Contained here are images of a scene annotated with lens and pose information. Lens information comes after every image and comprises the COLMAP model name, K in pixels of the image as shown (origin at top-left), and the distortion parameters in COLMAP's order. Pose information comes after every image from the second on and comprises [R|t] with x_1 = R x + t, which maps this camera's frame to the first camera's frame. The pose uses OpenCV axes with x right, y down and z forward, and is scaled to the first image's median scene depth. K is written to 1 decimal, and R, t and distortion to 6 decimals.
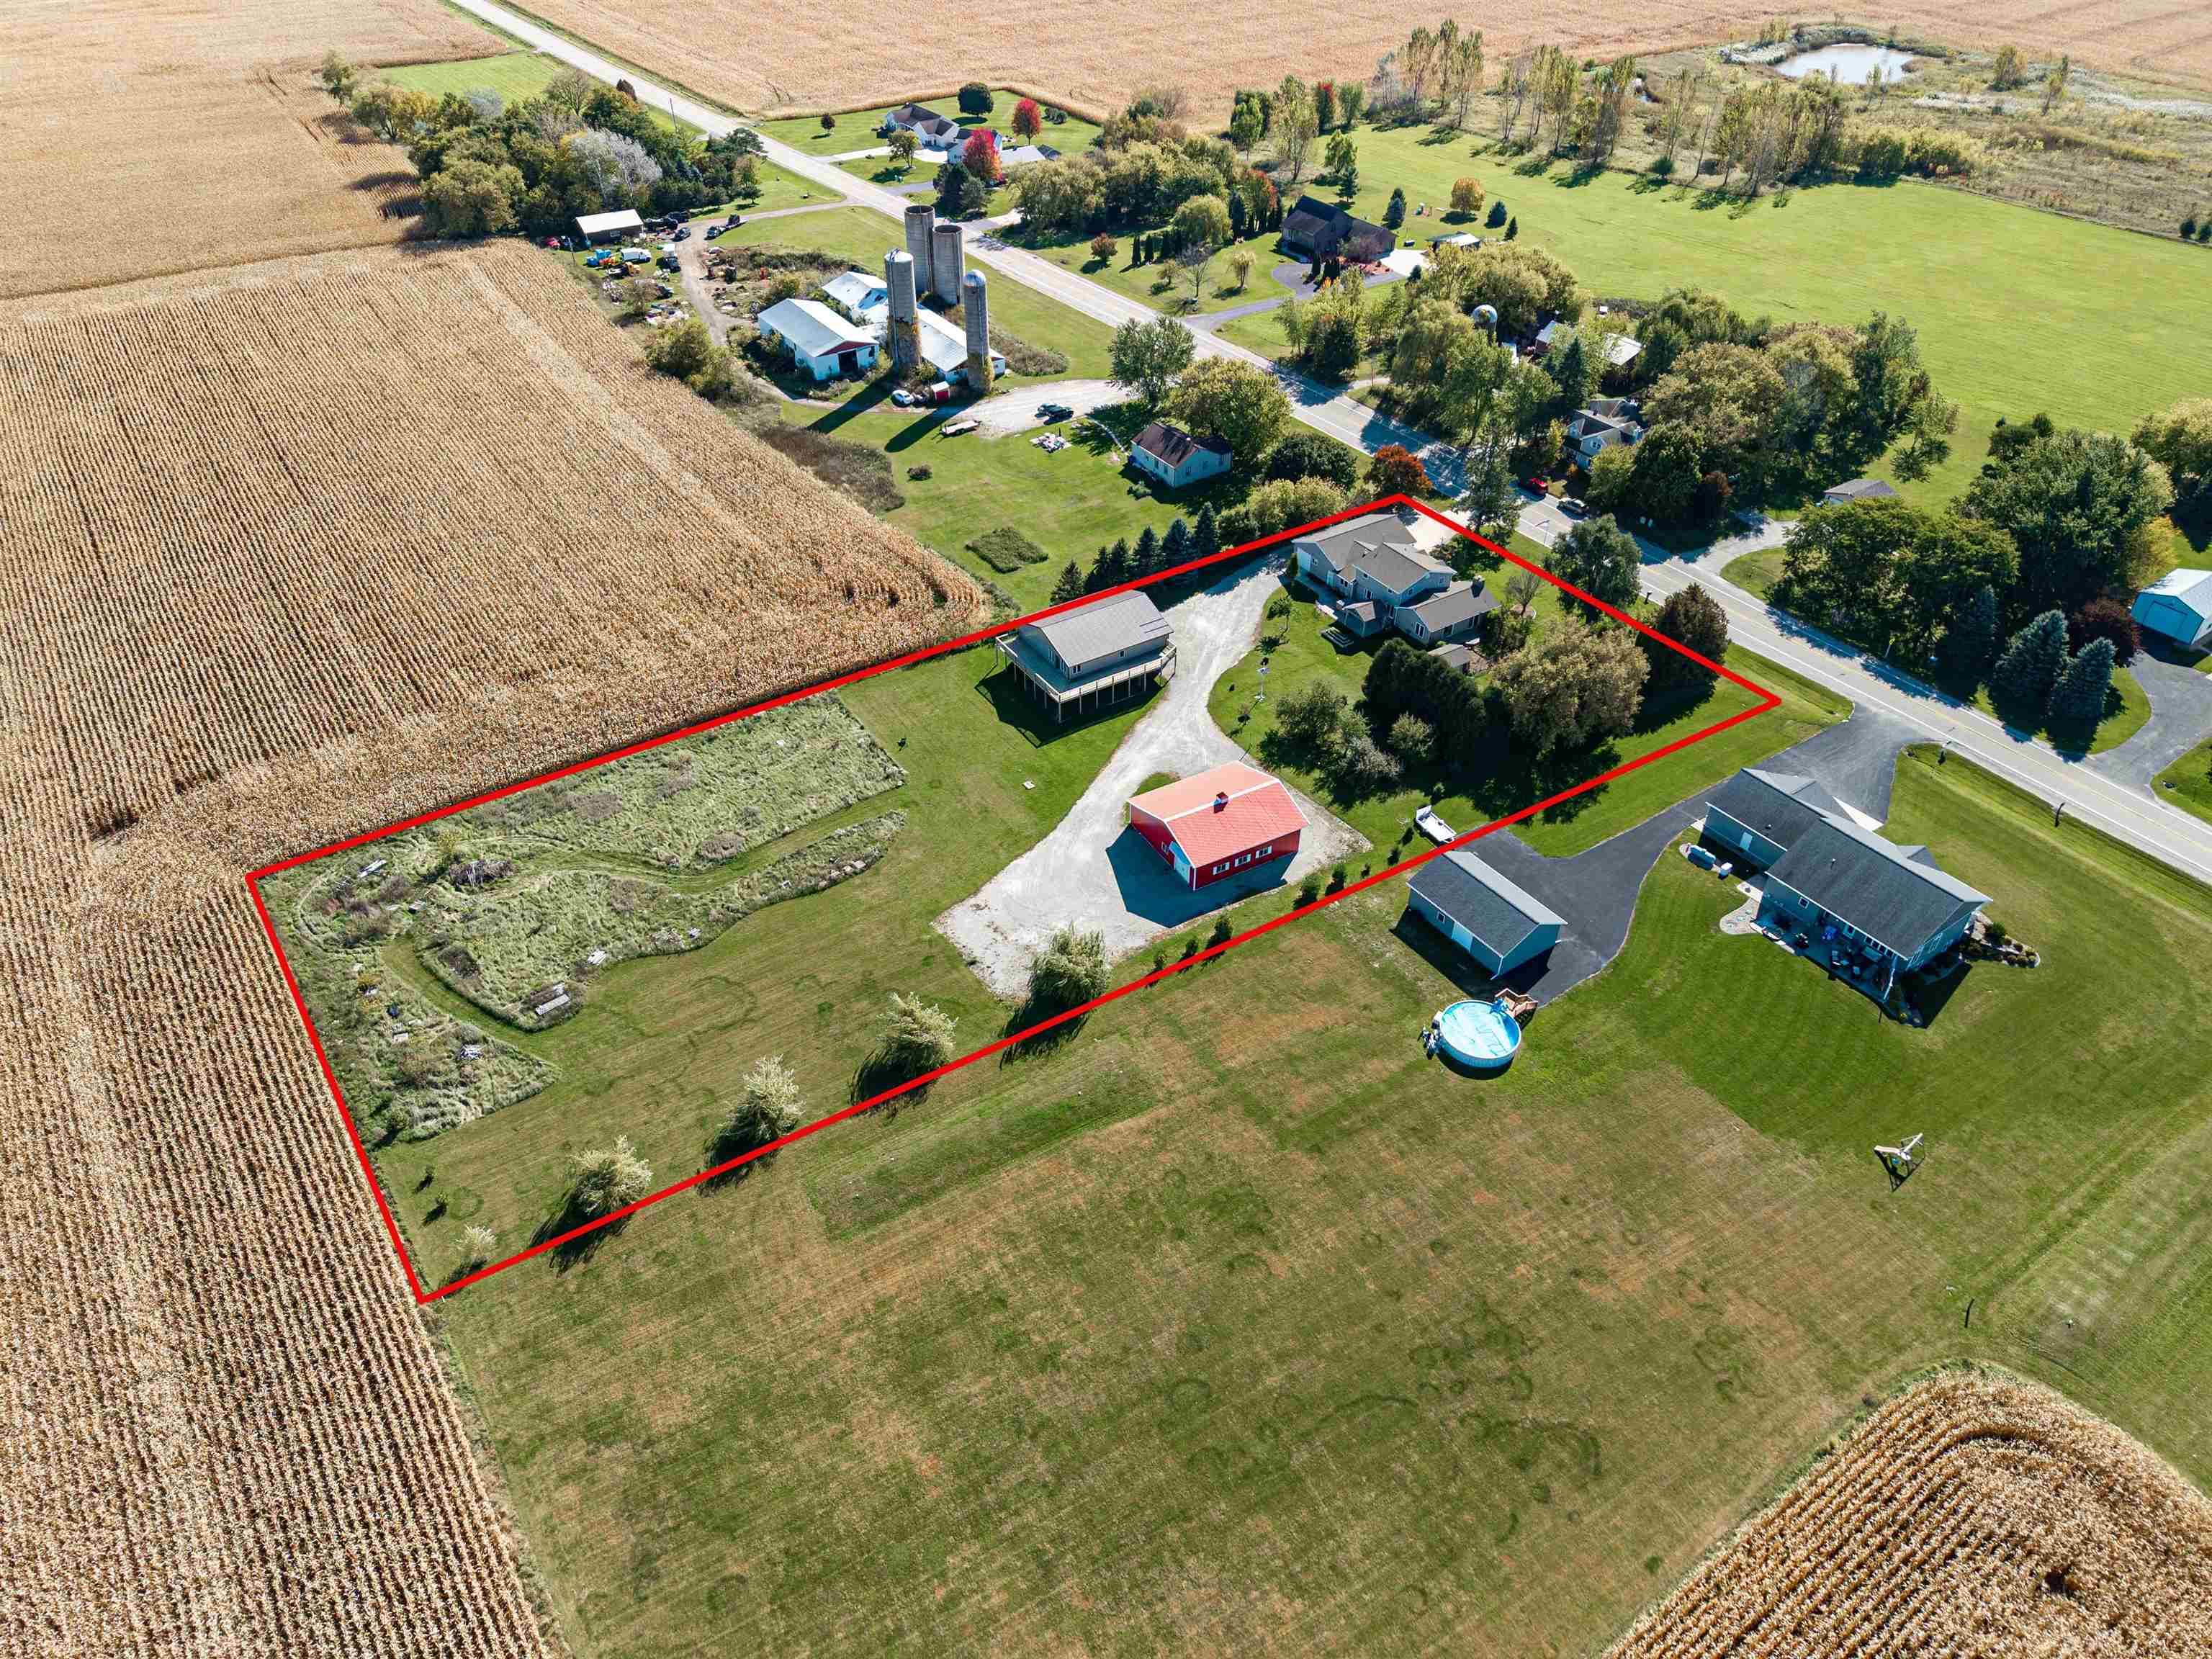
lens RADIAL K [[1508.4, 0, 1106.0], [0, 1508.4, 829.5], [0, 0, 1]] dist [0.036271, -0.039649]
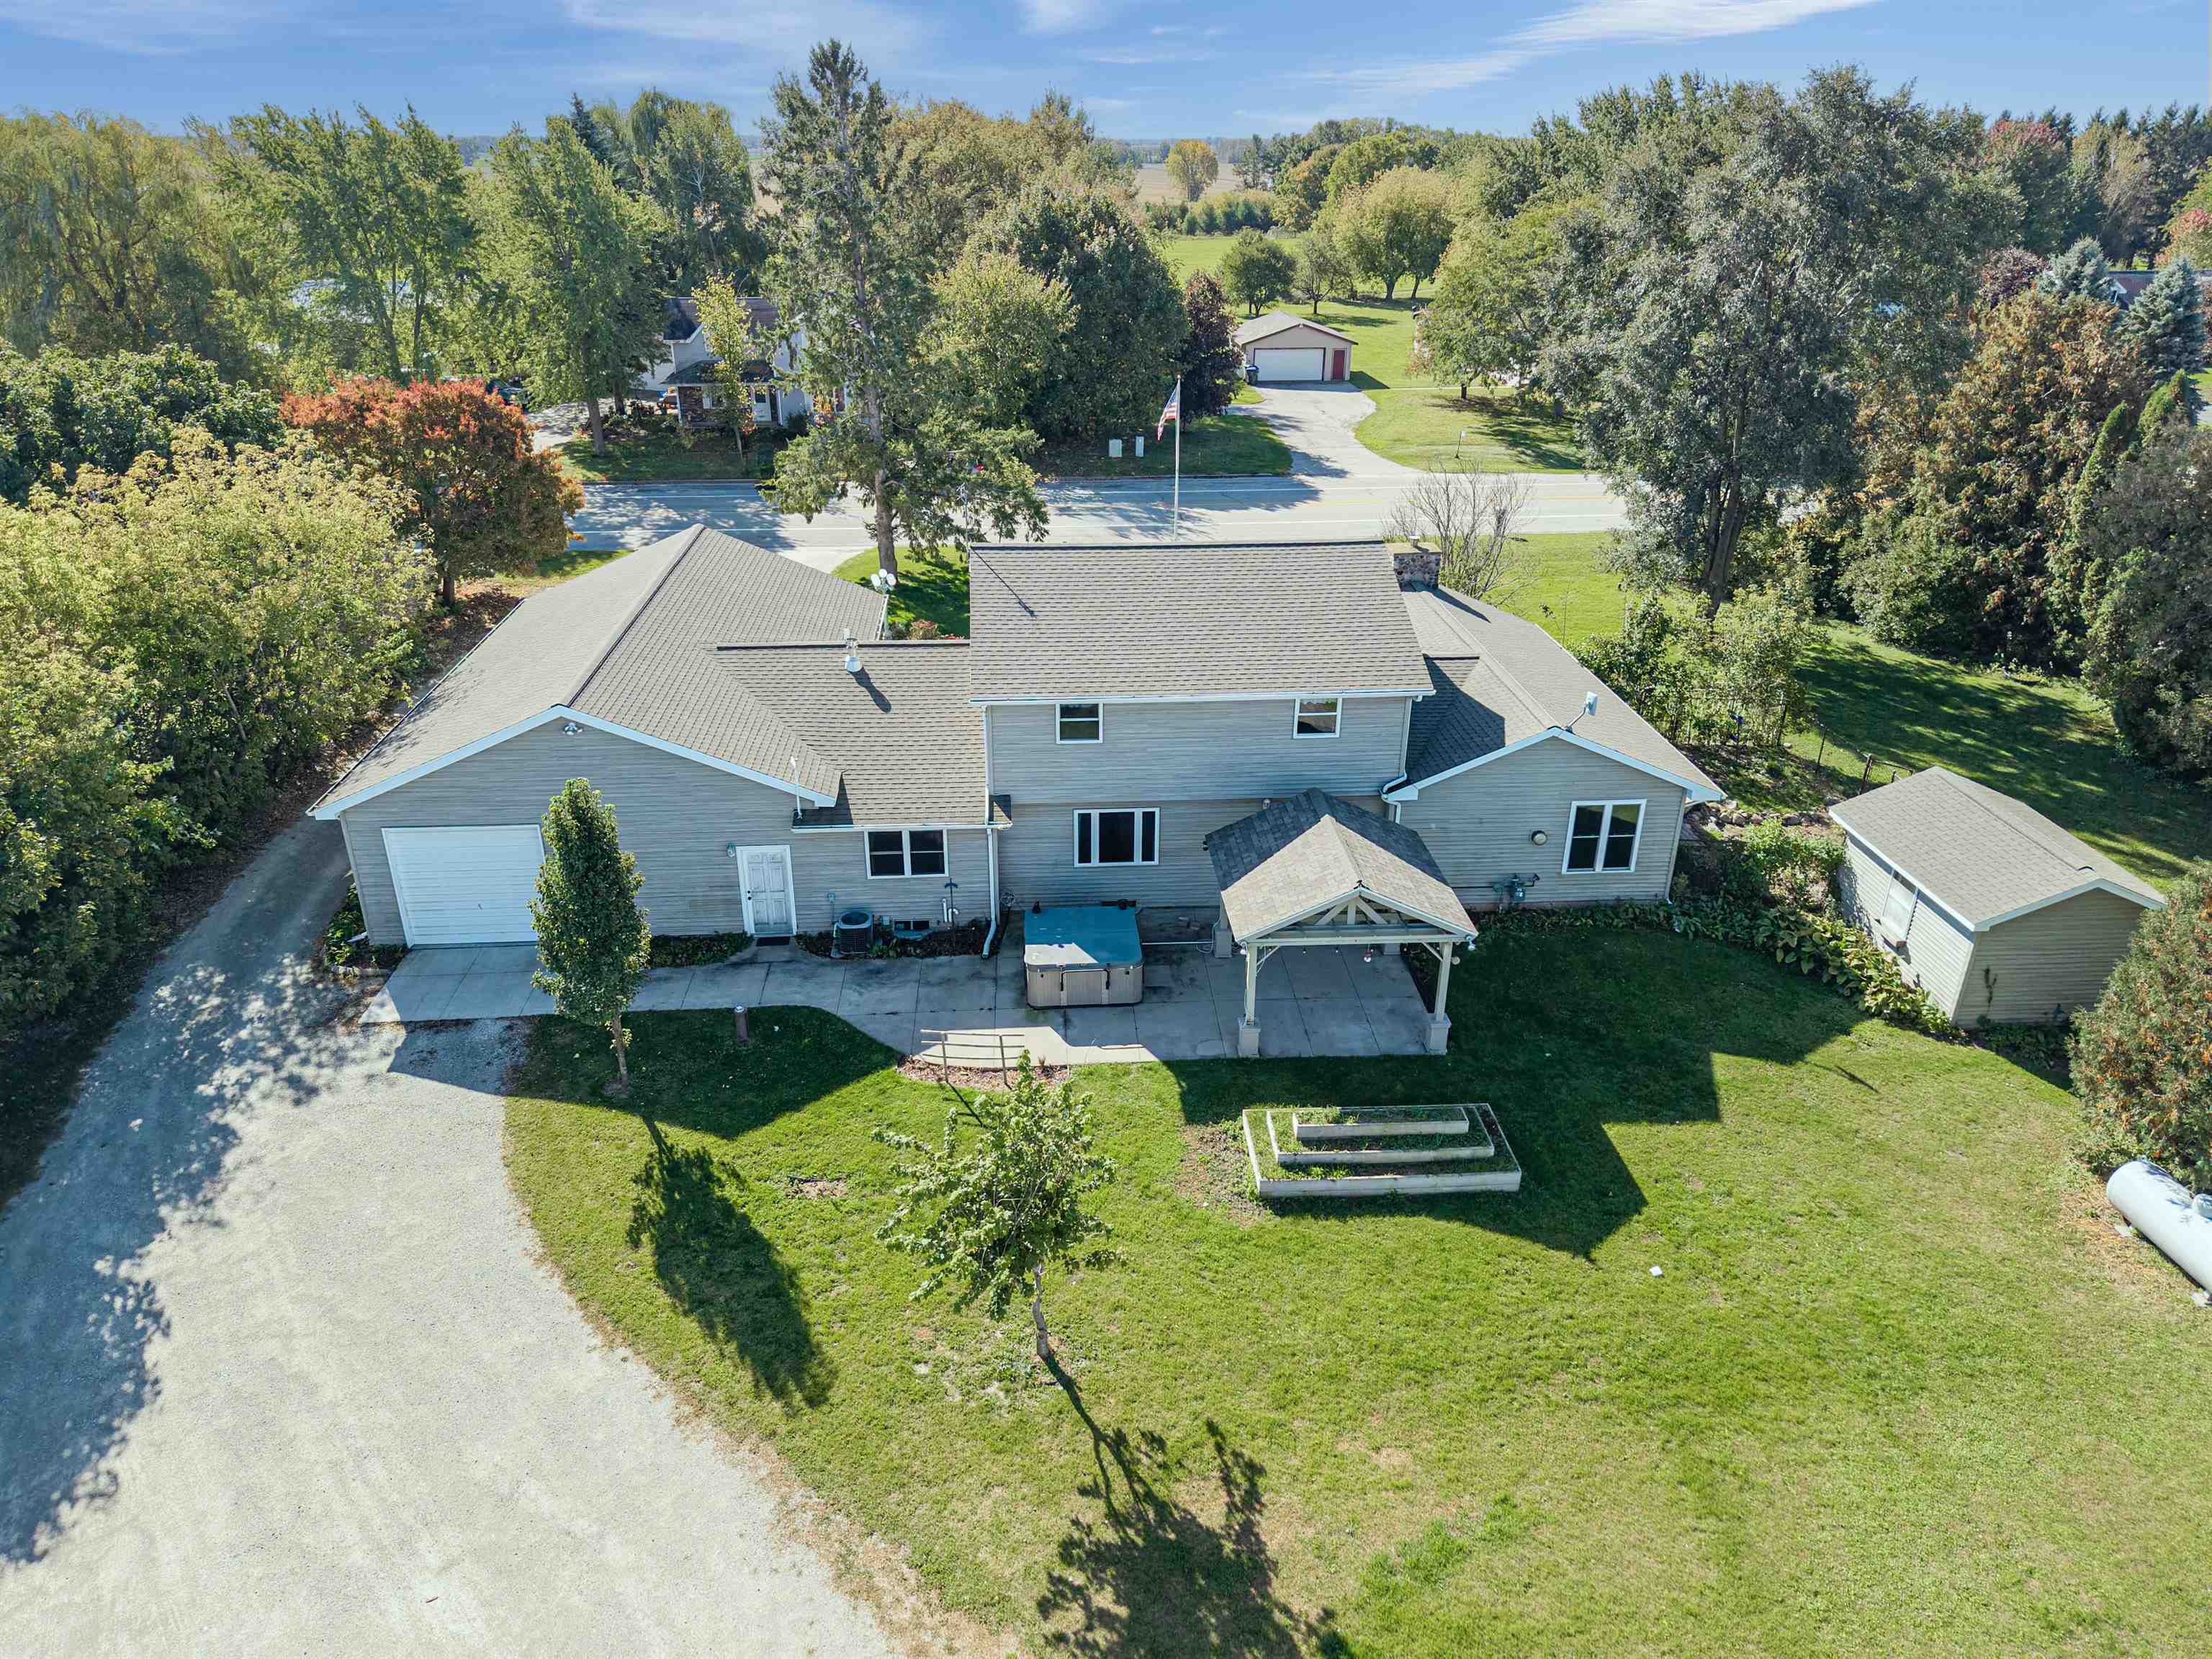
lens RADIAL K [[1478.1, 0, 1106.0], [0, 1478.1, 829.5], [0, 0, 1]] dist [0.029301, -0.033505]
pose [[0.489450, -0.376844, 0.786401, 0.058523], [0.544732, 0.836335, 0.061735, -0.182436], [-0.680959, 0.398162, 0.614624, 0.998146]]
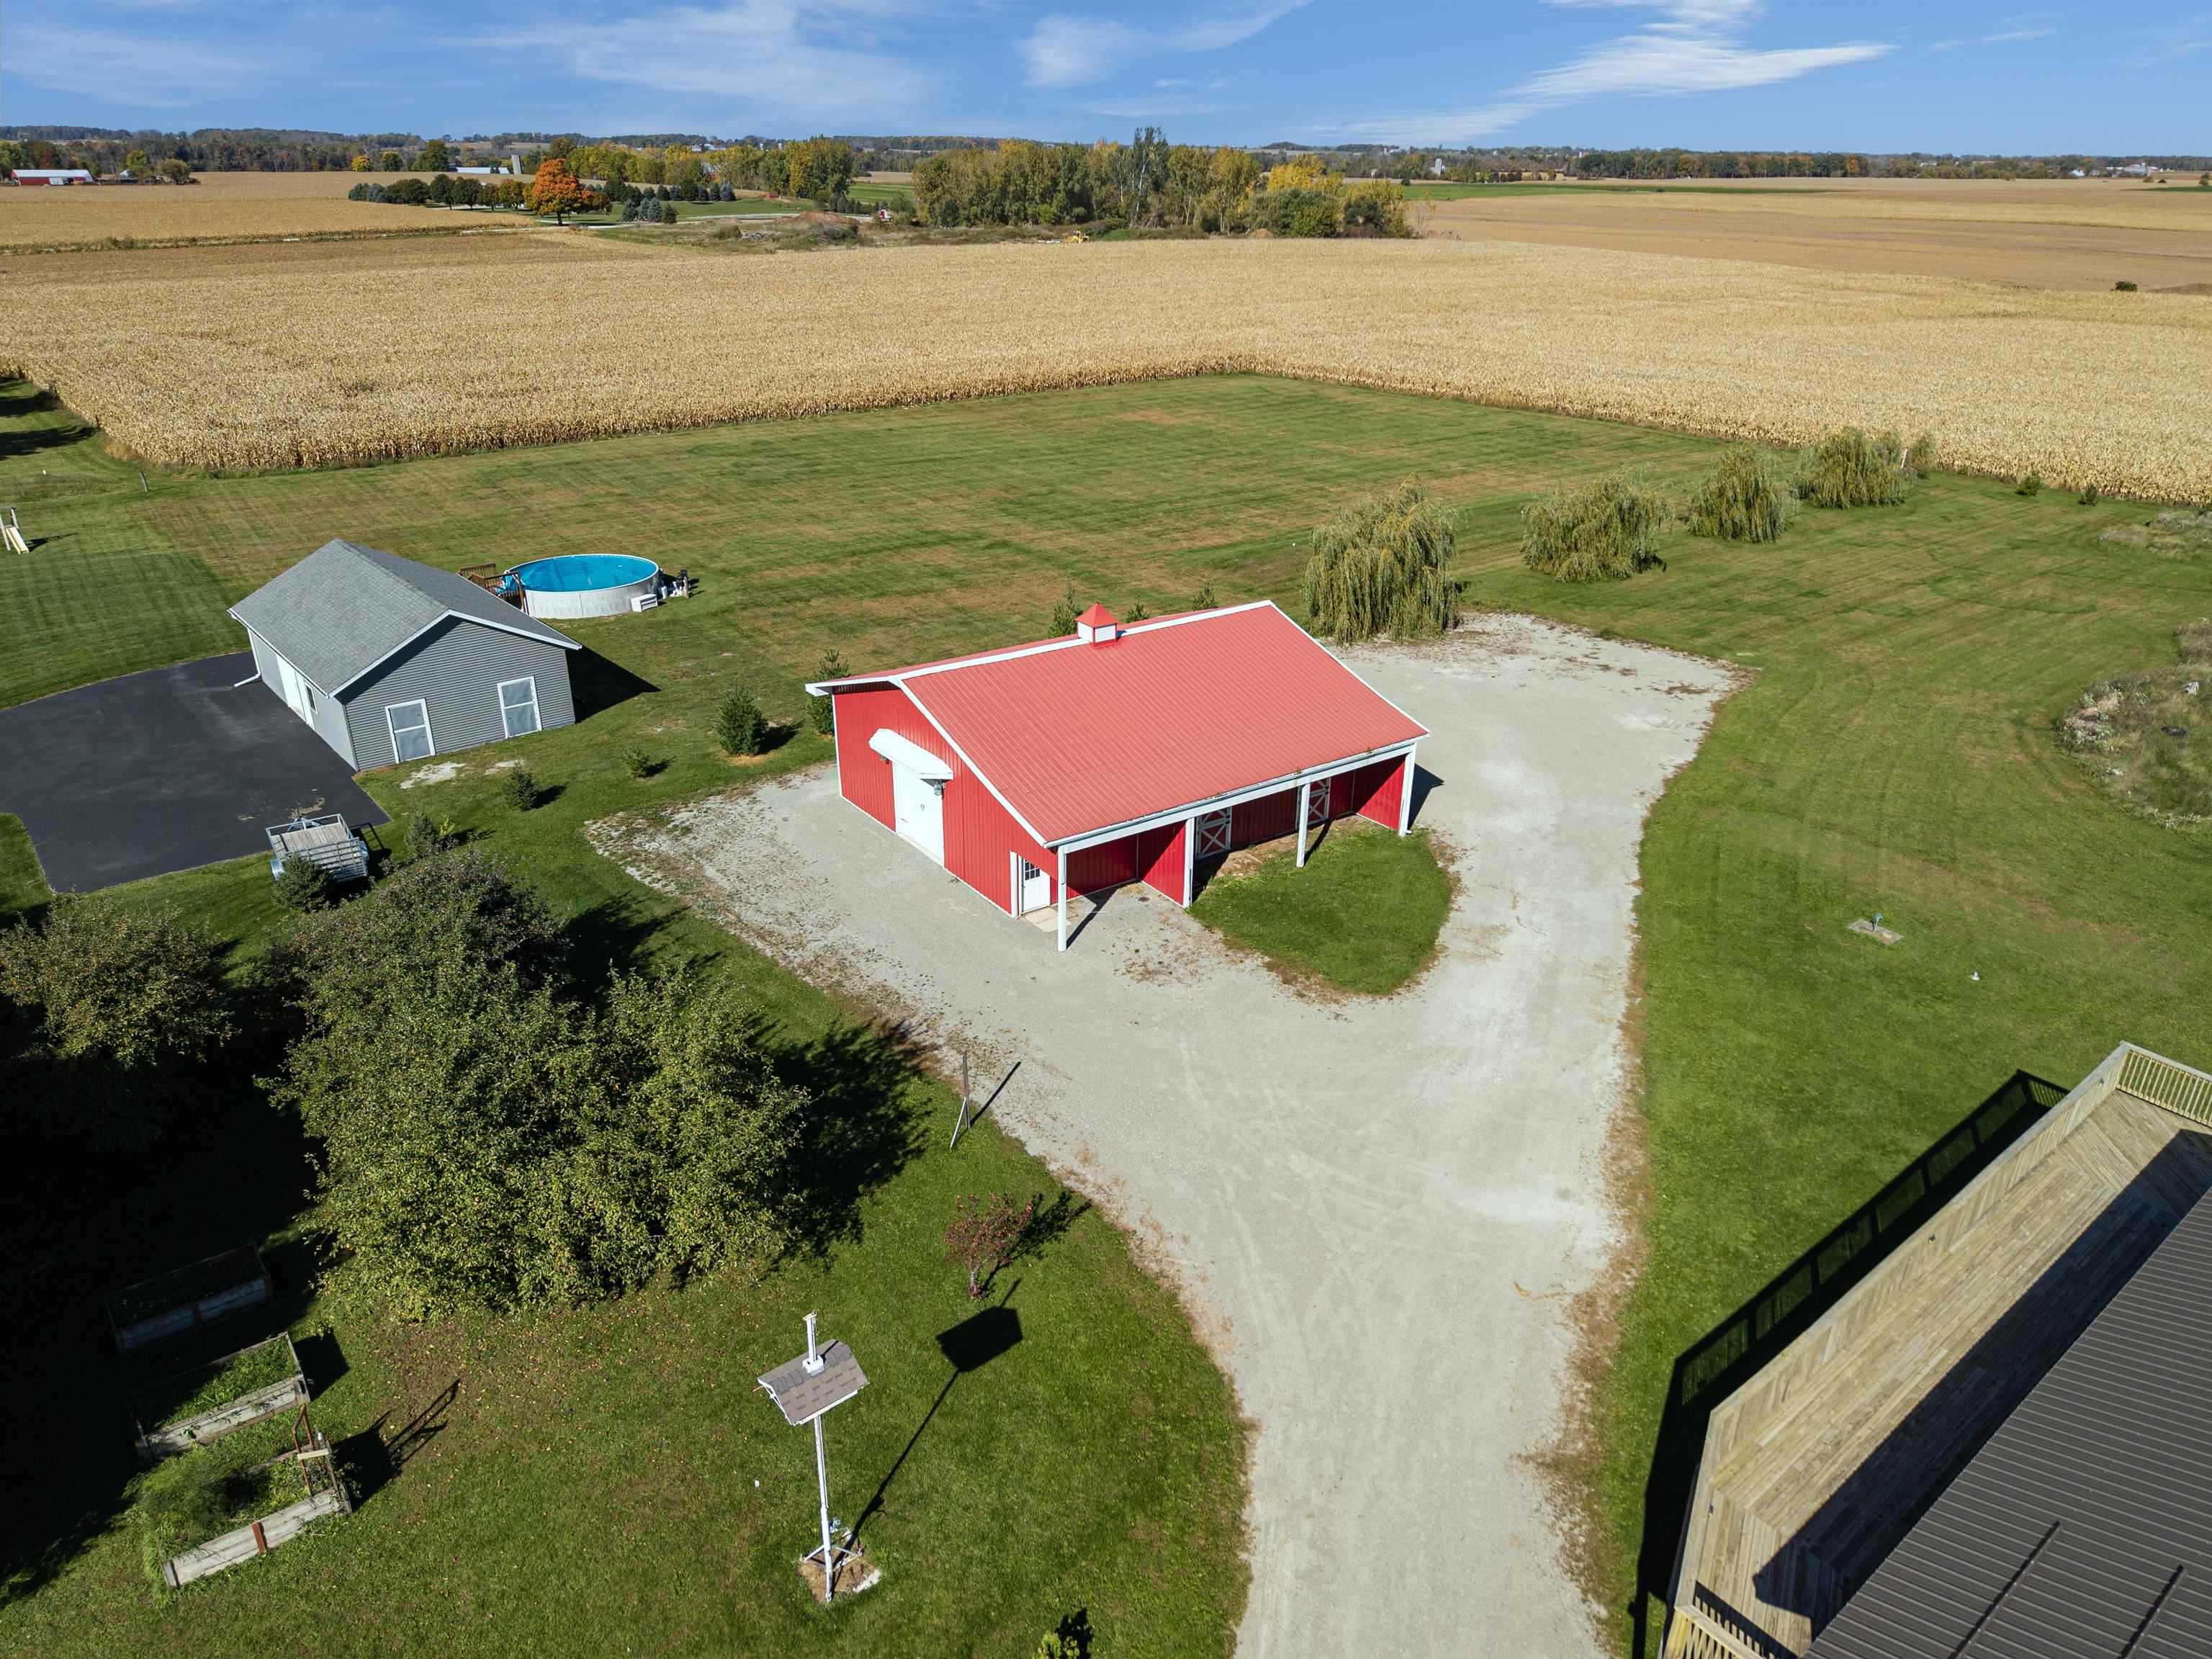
lens RADIAL K [[1478.1, 0, 1106.0], [0, 1478.1, 829.5], [0, 0, 1]] dist [0.029301, -0.033505]
pose [[-0.994617, 0.028473, -0.099632, 0.092060], [-0.075917, 0.454179, 0.887670, -0.231613], [0.070526, 0.890455, -0.449572, 1.022449]]
